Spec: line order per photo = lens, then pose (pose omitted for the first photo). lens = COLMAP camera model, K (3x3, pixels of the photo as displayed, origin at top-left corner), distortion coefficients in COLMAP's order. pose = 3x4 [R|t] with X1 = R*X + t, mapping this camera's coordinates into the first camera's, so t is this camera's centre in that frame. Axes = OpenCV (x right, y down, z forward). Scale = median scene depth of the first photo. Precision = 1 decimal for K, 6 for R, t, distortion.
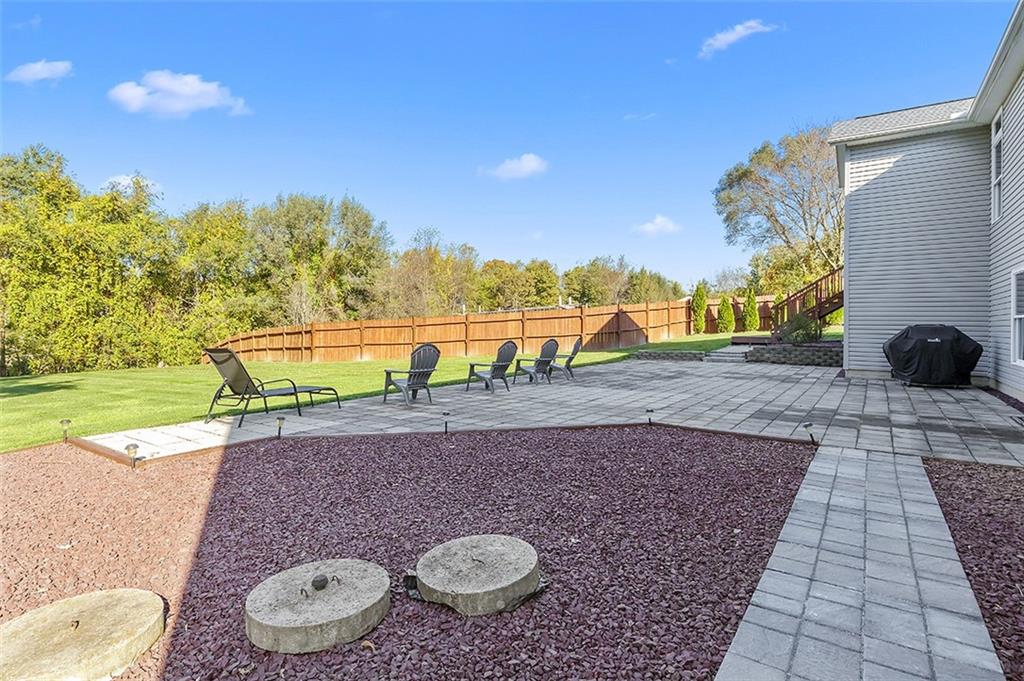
lens RADIAL K [[515.6, 0, 511.8], [0, 515.6, 330.1], [0, 0, 1]] dist [-0.003420, -0.000057]
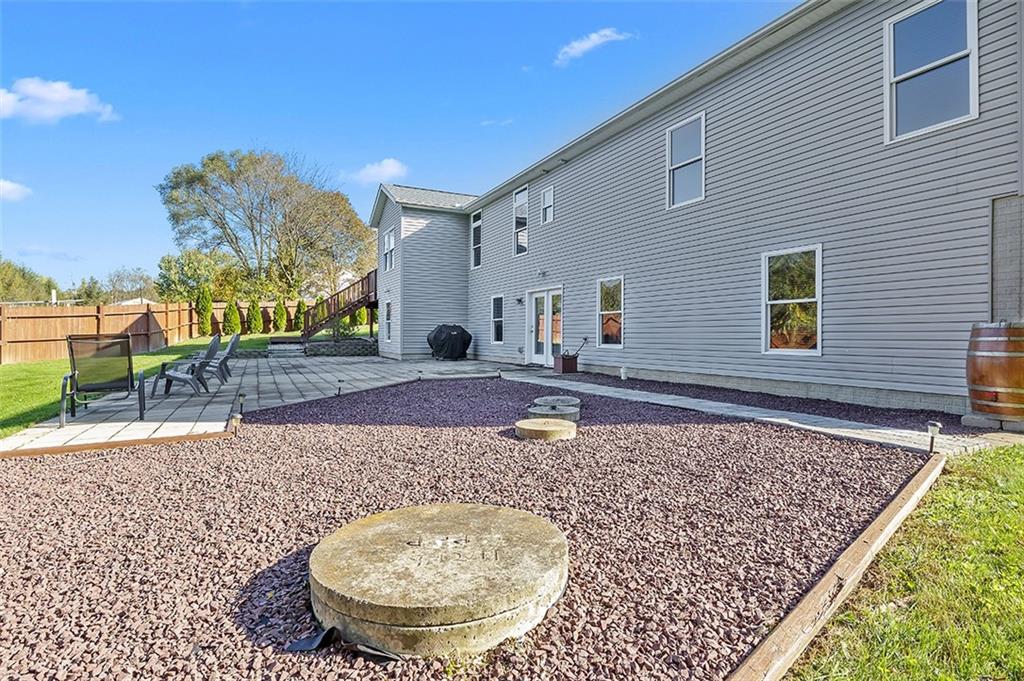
lens RADIAL K [[515.6, 0, 511.8], [0, 515.6, 330.1], [0, 0, 1]] dist [-0.003420, -0.000057]
pose [[0.479742, 0.000358, 0.877410, -0.308297], [0.012852, 0.999890, -0.007435, 0.013267], [-0.877316, 0.014843, 0.479684, -0.002143]]
